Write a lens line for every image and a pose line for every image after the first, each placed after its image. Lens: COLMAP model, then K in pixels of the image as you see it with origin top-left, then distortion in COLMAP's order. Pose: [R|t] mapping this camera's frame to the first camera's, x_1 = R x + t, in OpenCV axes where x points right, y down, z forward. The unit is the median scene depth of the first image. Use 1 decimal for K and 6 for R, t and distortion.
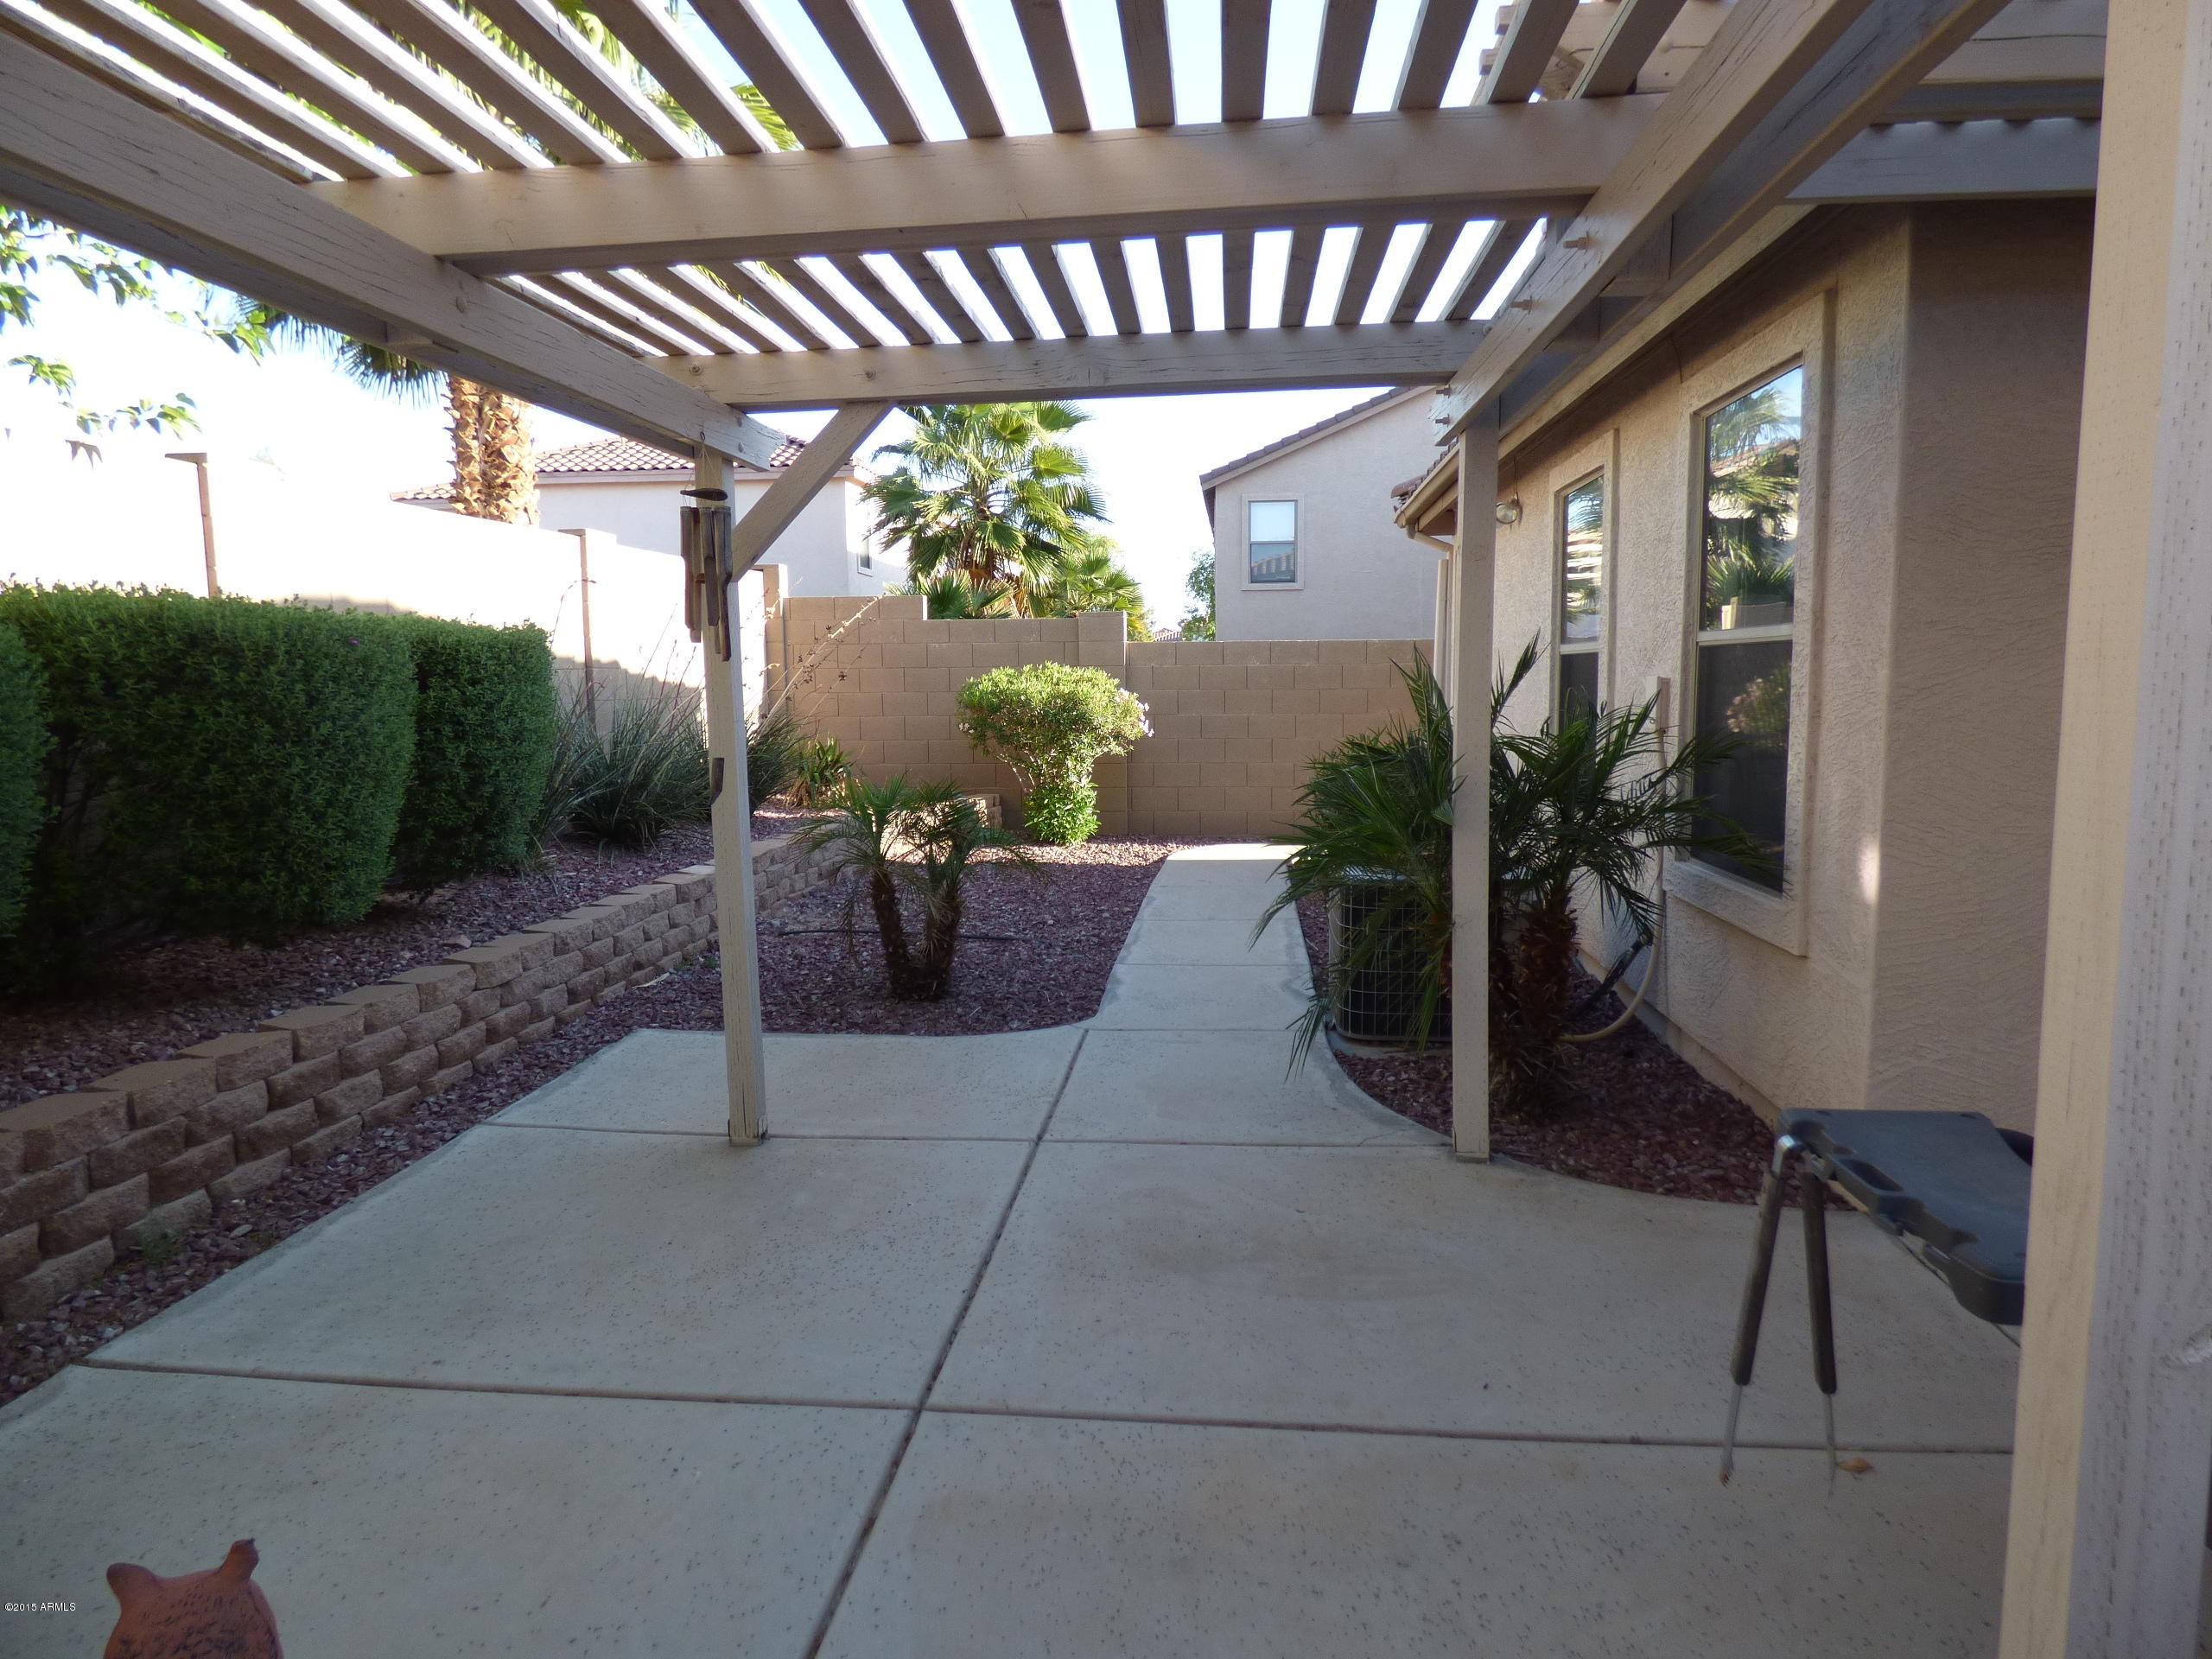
lens RADIAL K [[1321.1, 0, 1097.1], [0, 1321.1, 830.8], [0, 0, 1]] dist [-0.003459, -0.000475]
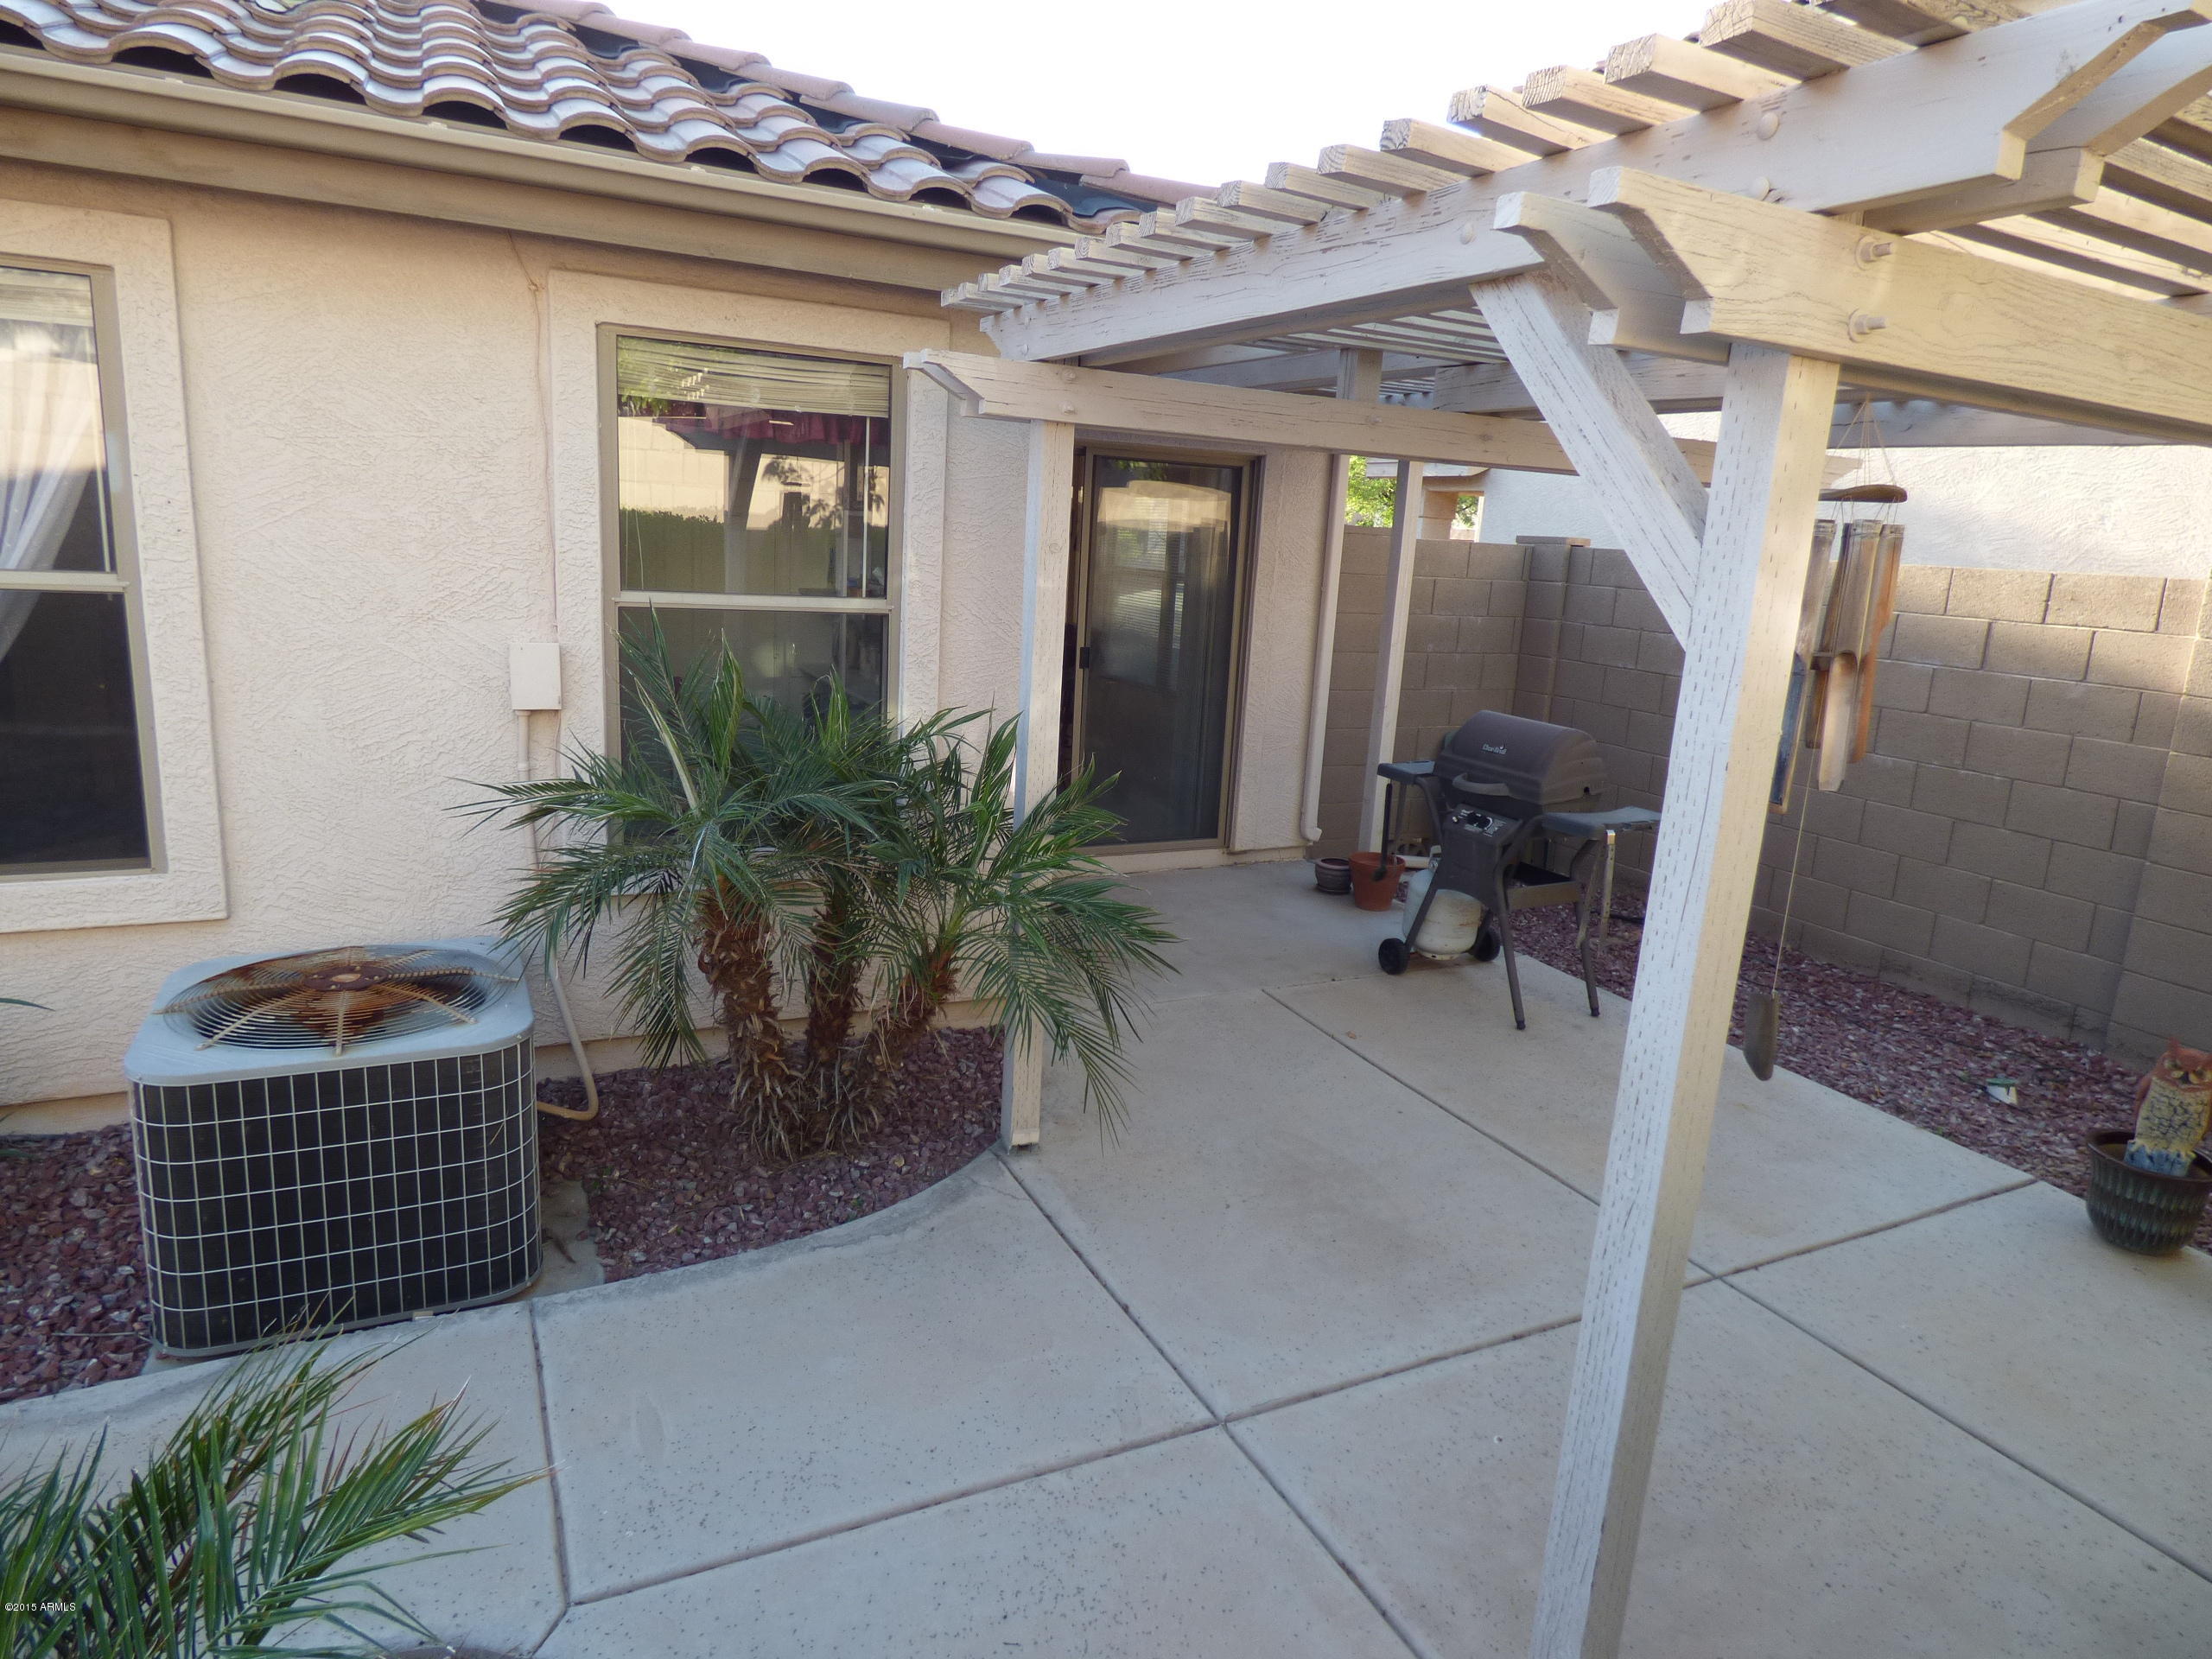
lens RADIAL K [[1321.1, 0, 1097.5], [0, 1321.1, 818.7], [0, 0, 1]] dist [-0.003459, -0.000475]
pose [[-0.533773, -0.200004, 0.821635, -0.505918], [0.051711, 0.962089, 0.267788, -0.251482], [-0.844045, 0.185425, -0.503195, 1.330812]]
